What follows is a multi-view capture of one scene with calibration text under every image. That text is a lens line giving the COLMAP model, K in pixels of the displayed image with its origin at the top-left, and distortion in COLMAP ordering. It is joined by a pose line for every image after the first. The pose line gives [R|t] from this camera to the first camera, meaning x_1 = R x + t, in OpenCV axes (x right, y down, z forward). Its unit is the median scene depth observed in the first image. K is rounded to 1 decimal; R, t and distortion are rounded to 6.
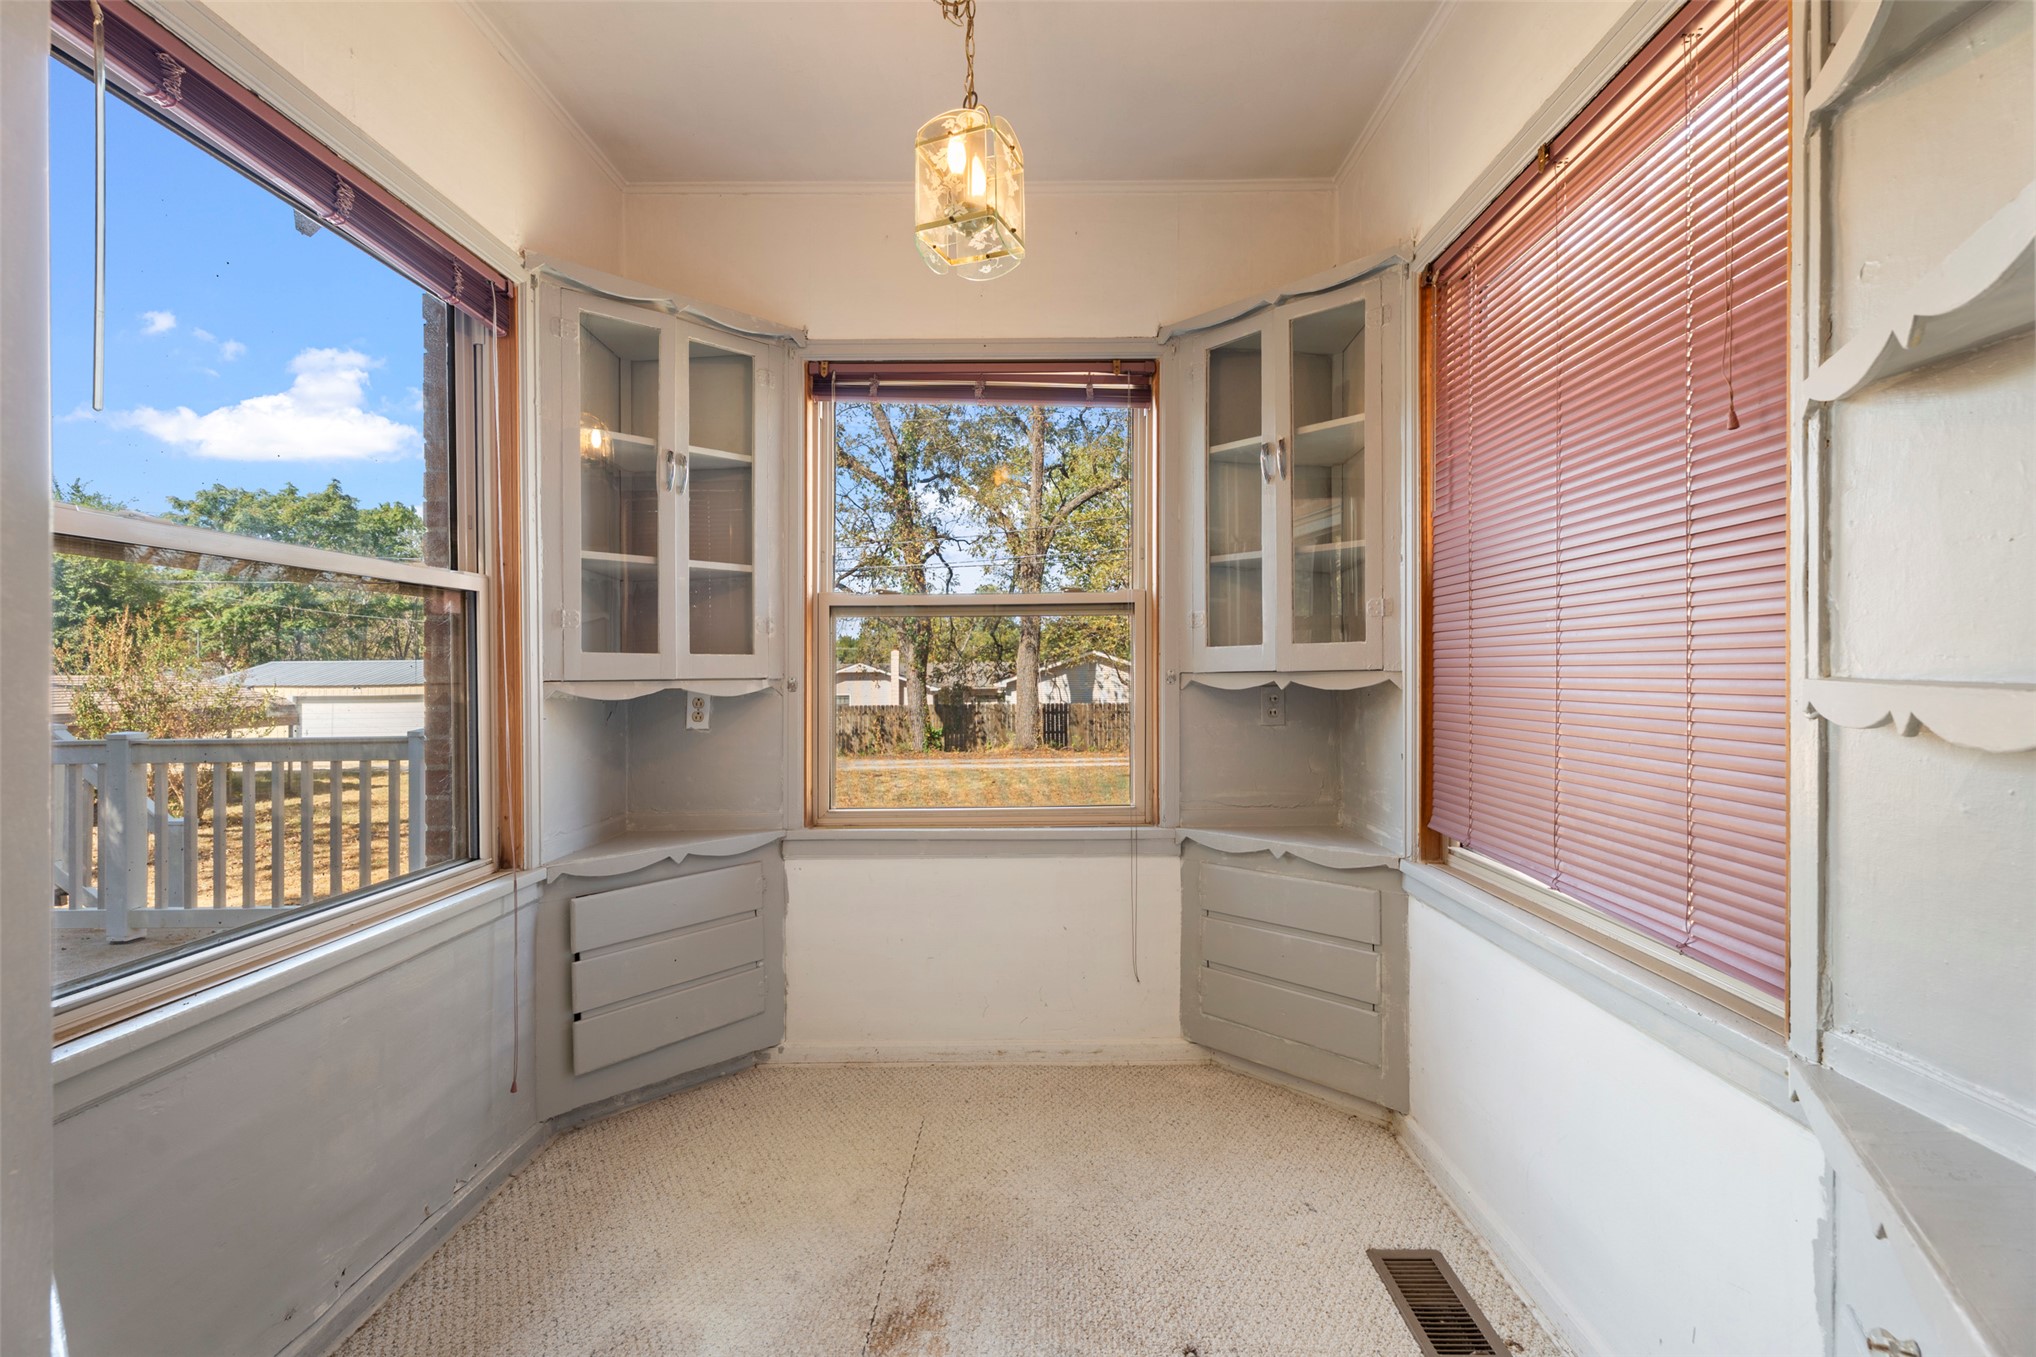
lens RADIAL K [[906.9, 0, 1030.2], [0, 906.9, 687.1], [0, 0, 1]] dist [0.001161, 0.000109]
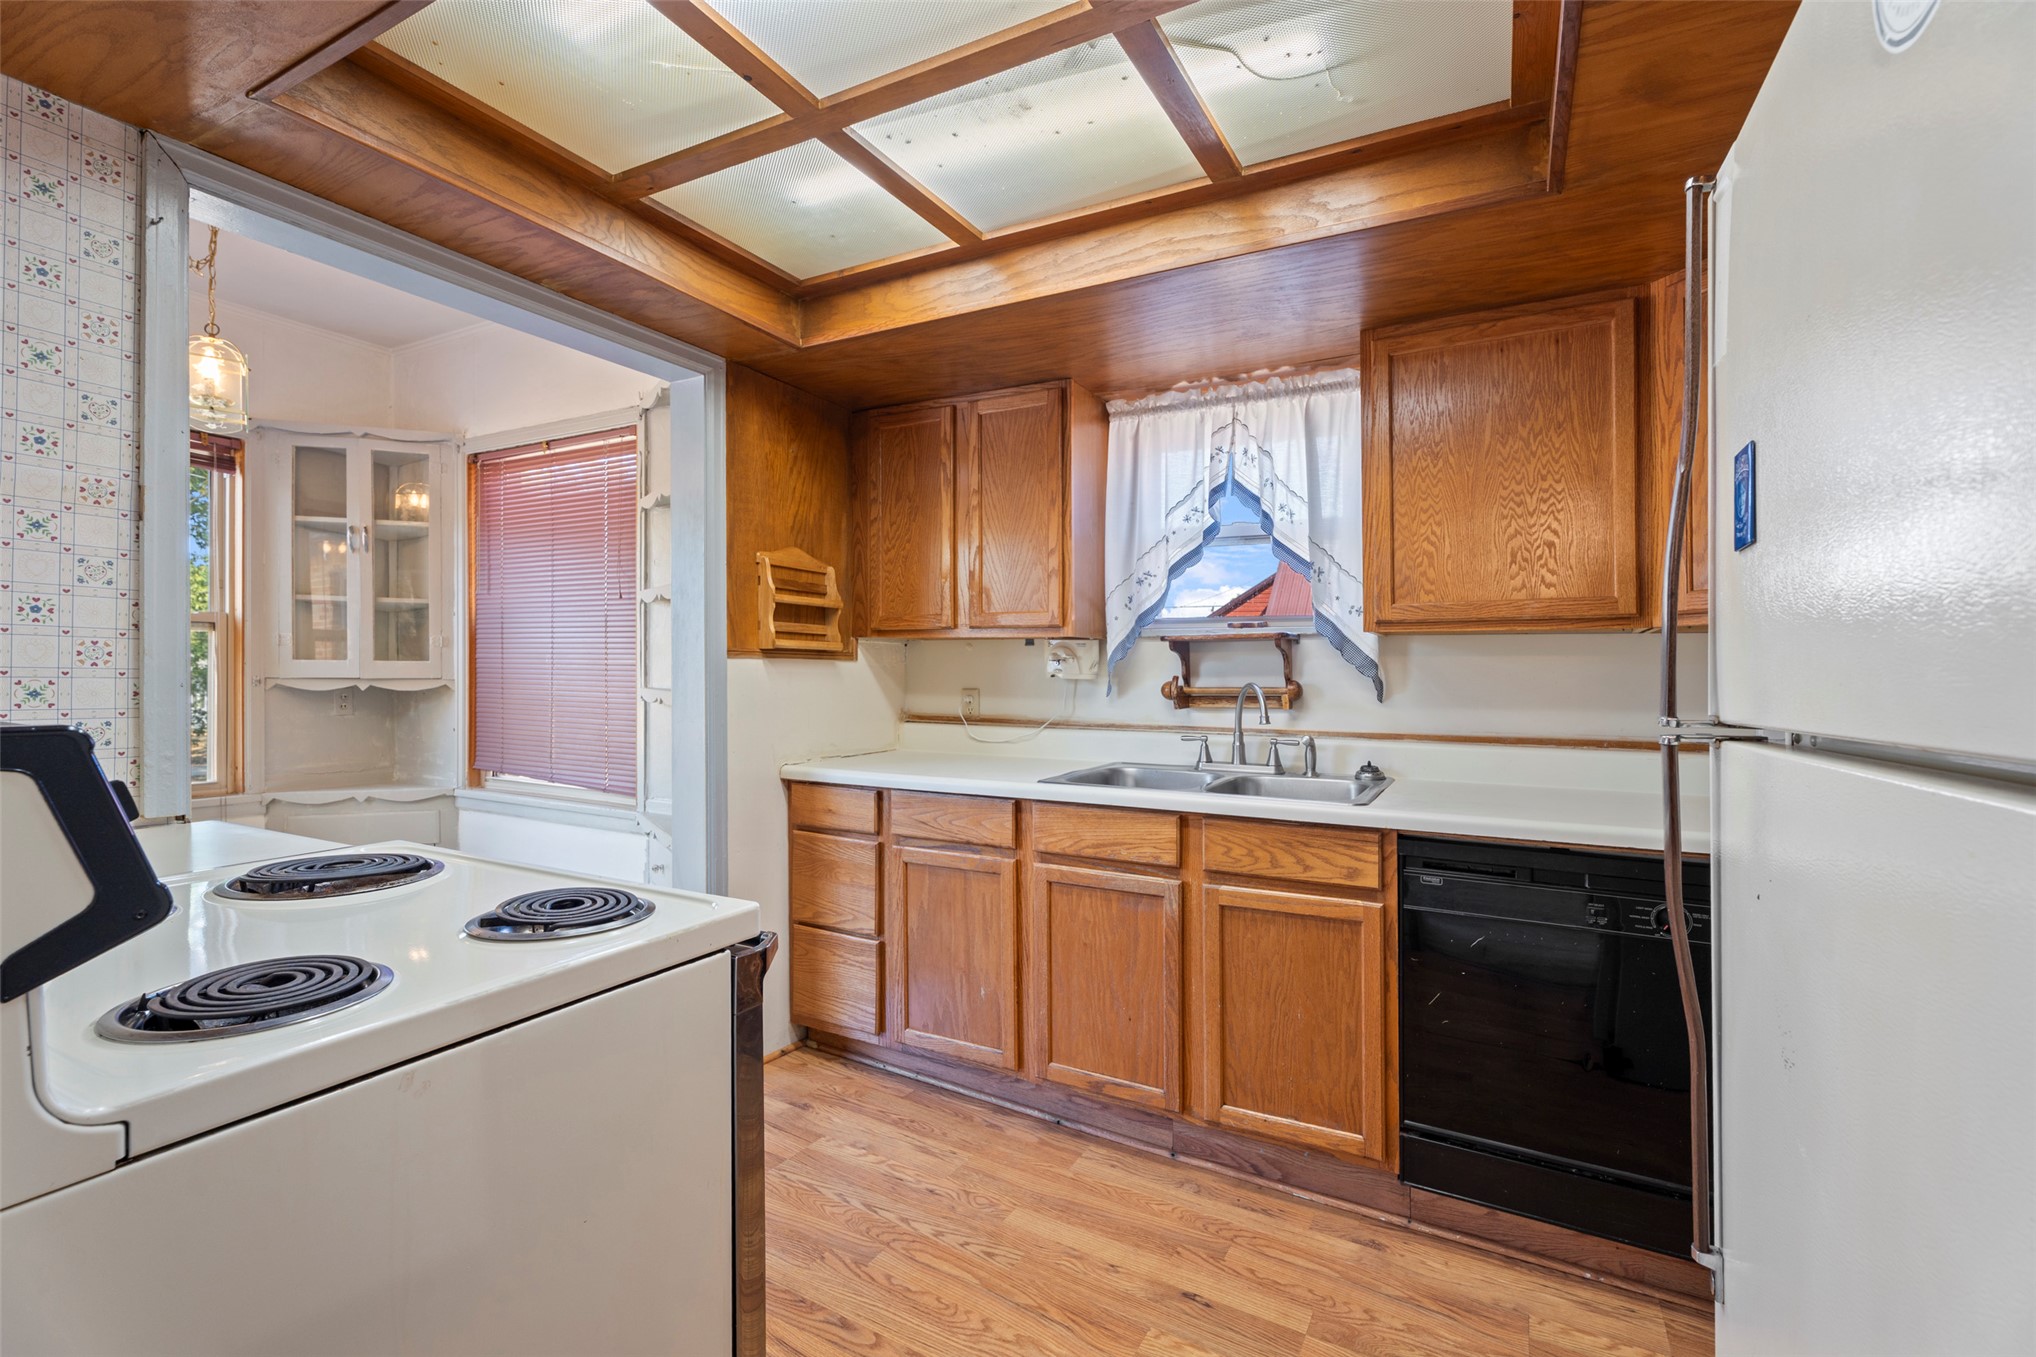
lens RADIAL K [[906.9, 0, 1040.0], [0, 906.9, 675.4], [0, 0, 1]] dist [0.001161, 0.000109]
pose [[0.469111, 0.005678, 0.883121, -0.523571], [-0.001069, 0.999982, -0.005861, -0.014650], [-0.883139, 0.001805, 0.469108, -0.699285]]
